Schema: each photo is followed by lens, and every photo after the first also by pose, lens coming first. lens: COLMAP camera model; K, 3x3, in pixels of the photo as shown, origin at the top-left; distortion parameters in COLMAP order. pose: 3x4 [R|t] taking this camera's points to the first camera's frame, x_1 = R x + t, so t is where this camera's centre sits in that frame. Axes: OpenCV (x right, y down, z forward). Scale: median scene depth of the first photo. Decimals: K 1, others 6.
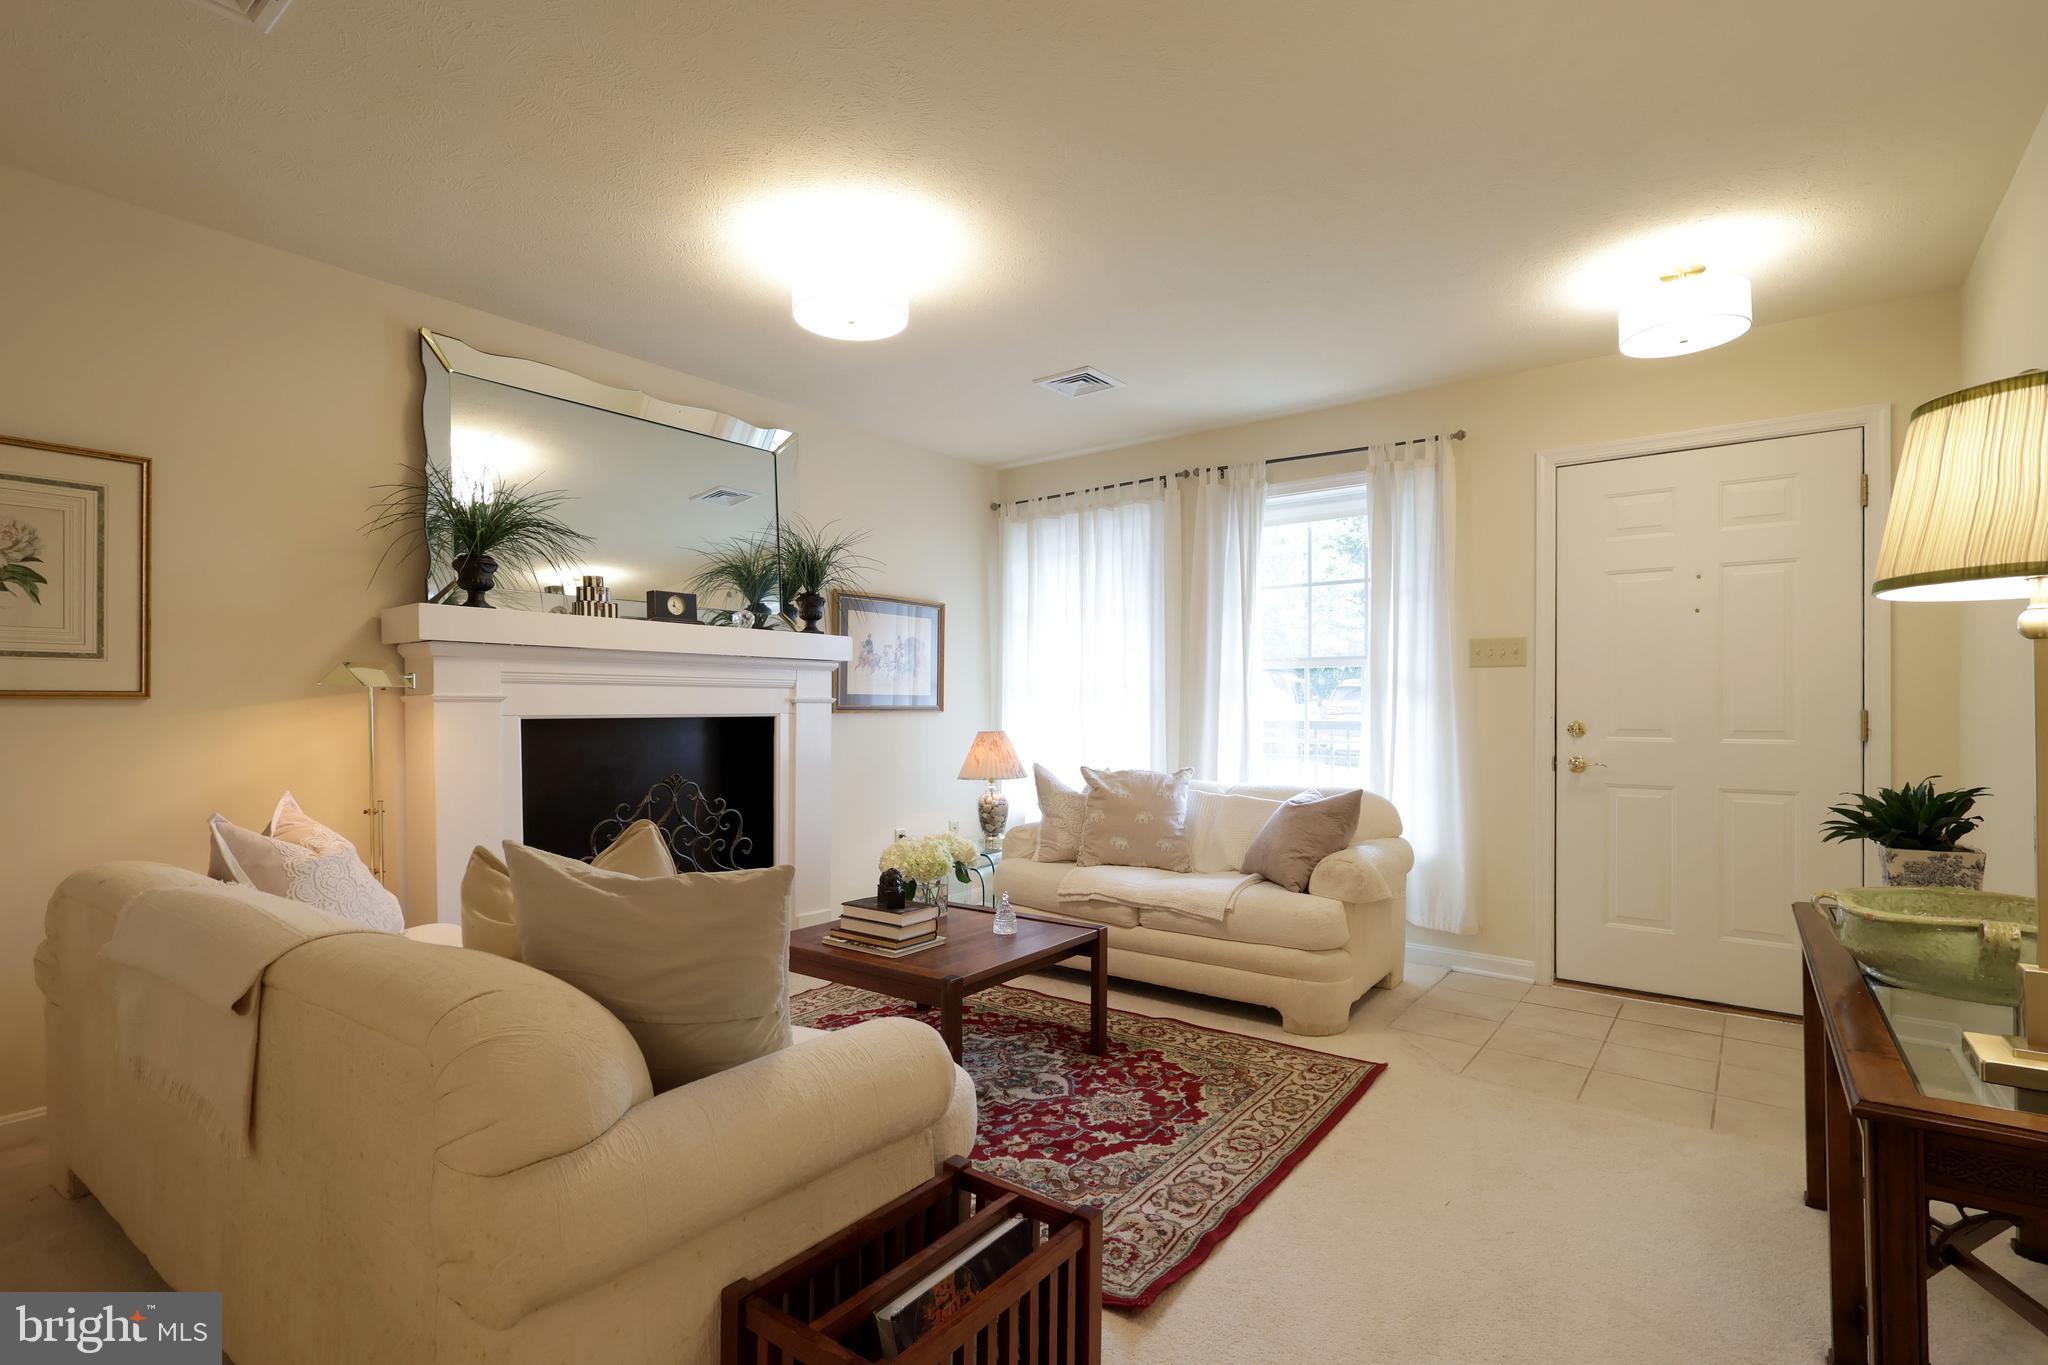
lens RADIAL K [[966.5, 0, 1026.1], [0, 966.5, 693.8], [0, 0, 1]] dist [-0.001500, 0.000098]
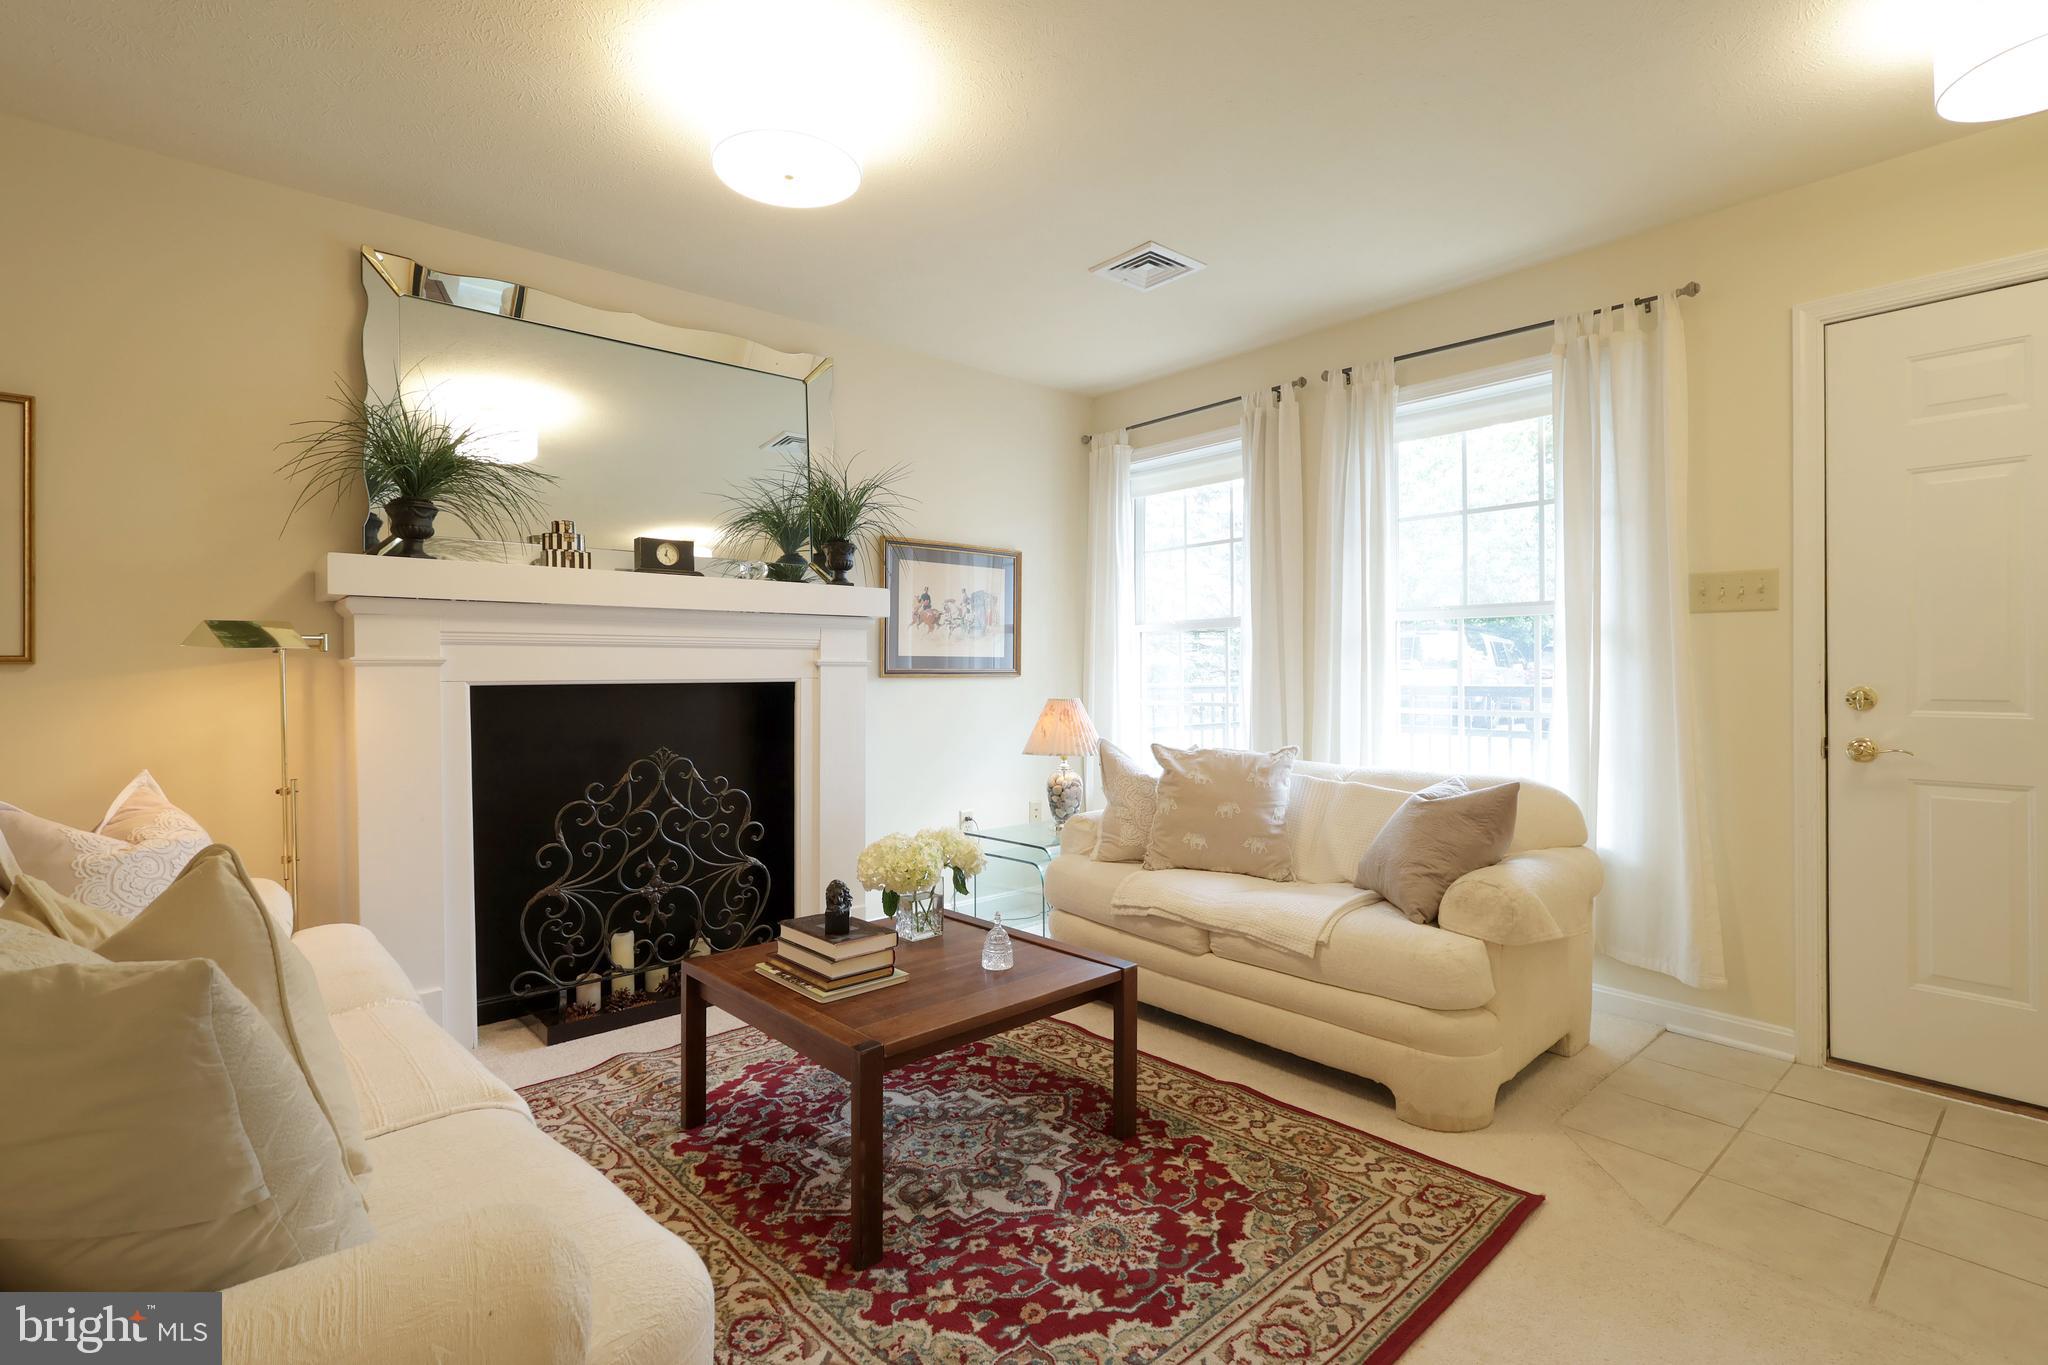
lens RADIAL K [[958.6, 0, 1024.1], [0, 958.6, 656.8], [0, 0, 1]] dist [0.000355, 0.000340]
pose [[0.980862, -0.006498, -0.194593, 0.137735], [0.006245, 0.999979, -0.001913, 0.005070], [0.194602, 0.000661, 0.980882, 0.249380]]
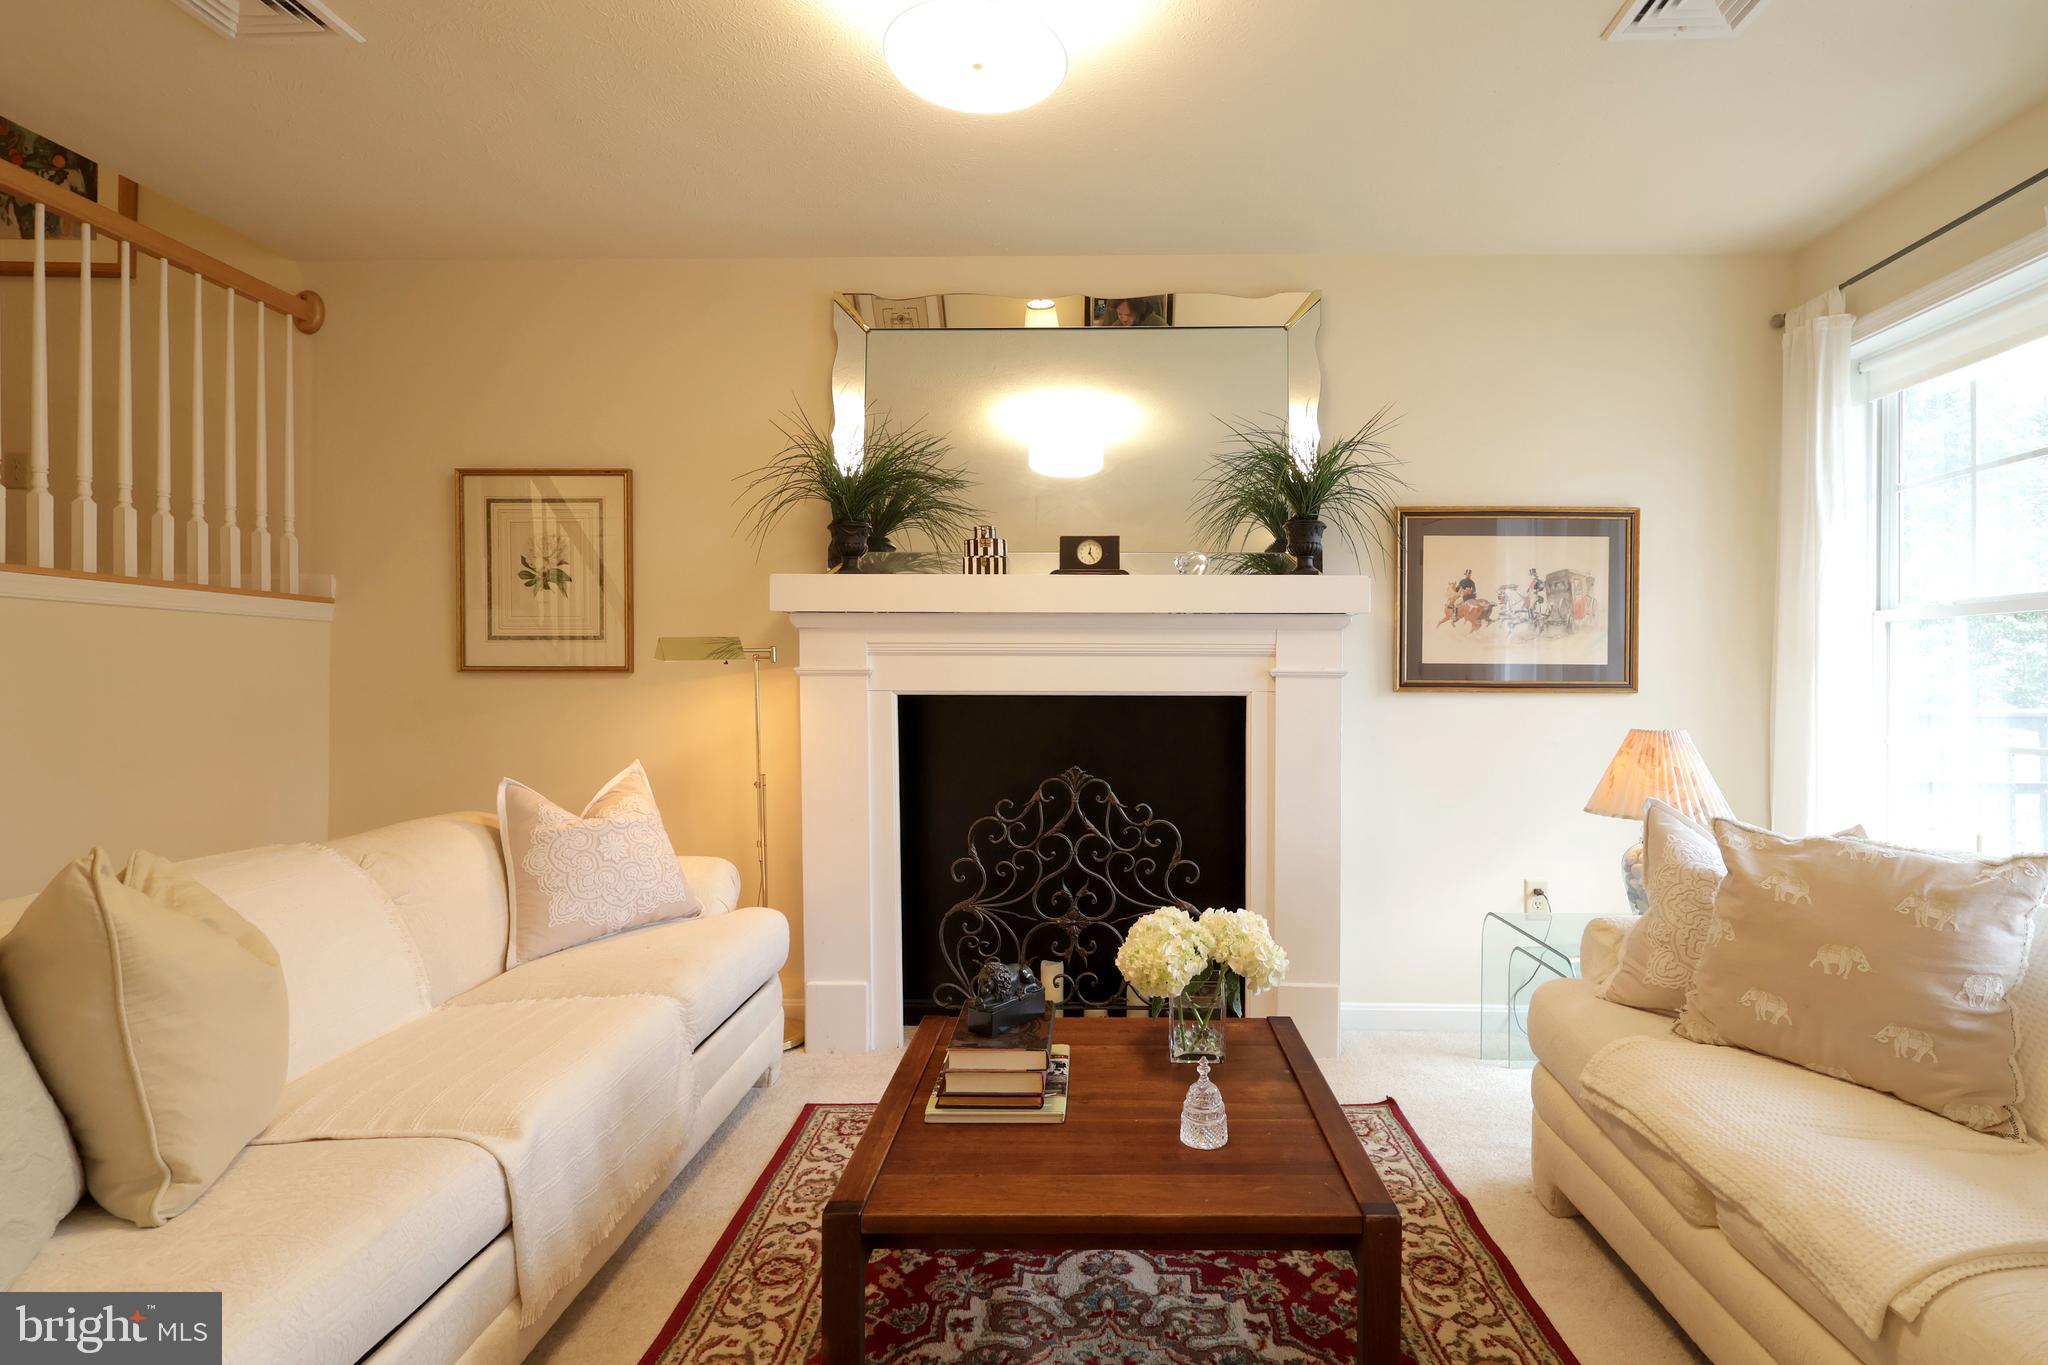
lens RADIAL K [[994.5, 0, 1110.6], [0, 994.5, 664.9], [0, 0, 1]] dist [-0.001321, 0.001408]
pose [[0.591798, -0.005424, -0.806068, 0.342563], [0.006941, 0.999975, -0.001632, 0.001391], [0.806057, -0.004629, 0.591820, 0.616879]]
